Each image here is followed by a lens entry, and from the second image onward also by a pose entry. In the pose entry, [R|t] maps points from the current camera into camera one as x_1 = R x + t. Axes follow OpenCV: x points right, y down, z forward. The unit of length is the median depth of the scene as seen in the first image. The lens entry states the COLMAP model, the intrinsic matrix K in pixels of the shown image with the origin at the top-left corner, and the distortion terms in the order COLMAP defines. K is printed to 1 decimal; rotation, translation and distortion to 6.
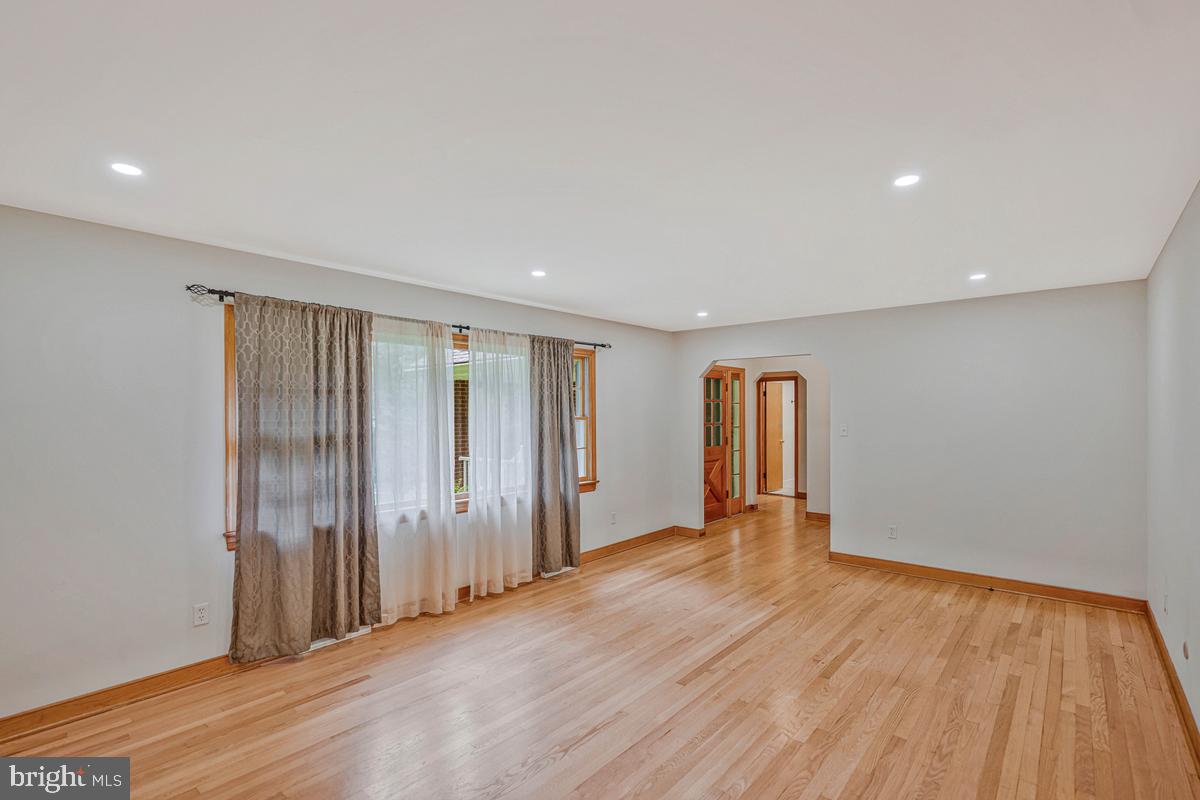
lens RADIAL K [[542.8, 0, 597.5], [0, 542.8, 406.2], [0, 0, 1]] dist [-0.004224, -0.000326]
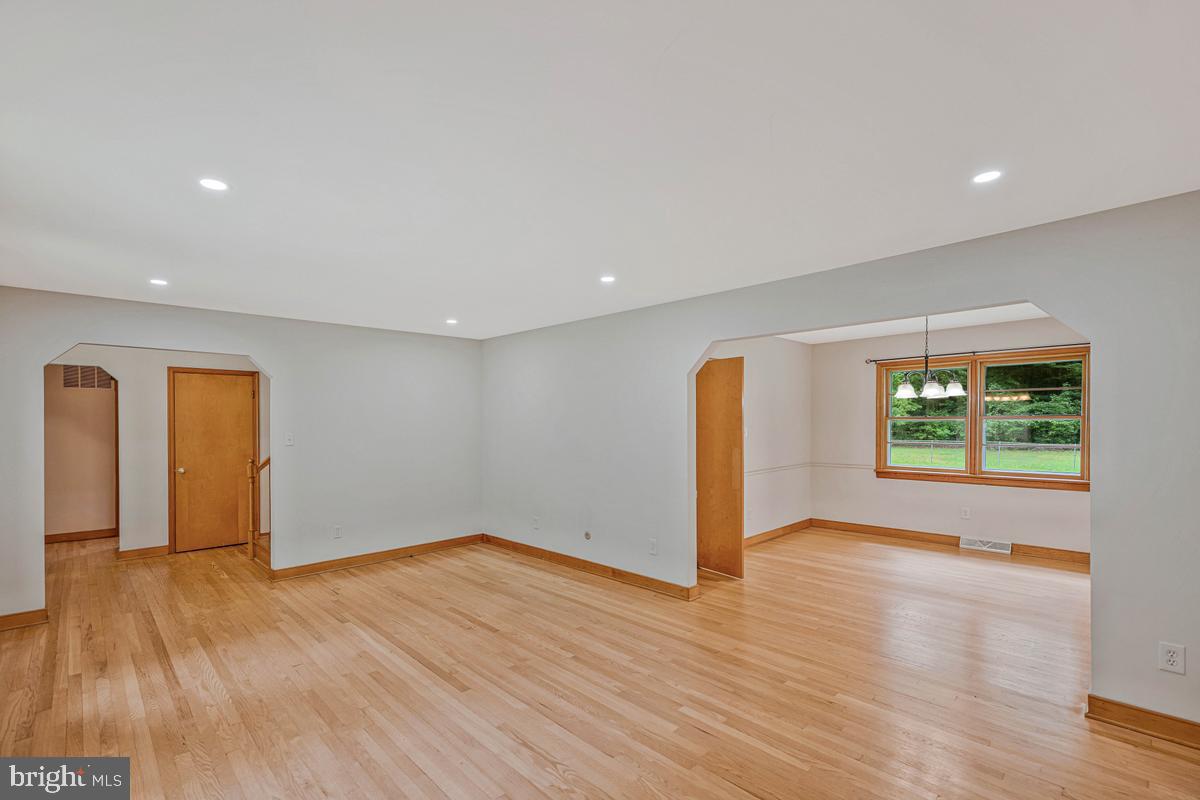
lens RADIAL K [[542.8, 0, 597.2], [0, 542.8, 410.3], [0, 0, 1]] dist [-0.004224, -0.000326]
pose [[0.083892, 0.020088, 0.996272, -0.671124], [-0.005413, 0.999791, -0.019703, 0.012286], [-0.996460, -0.003740, 0.083983, 0.546002]]
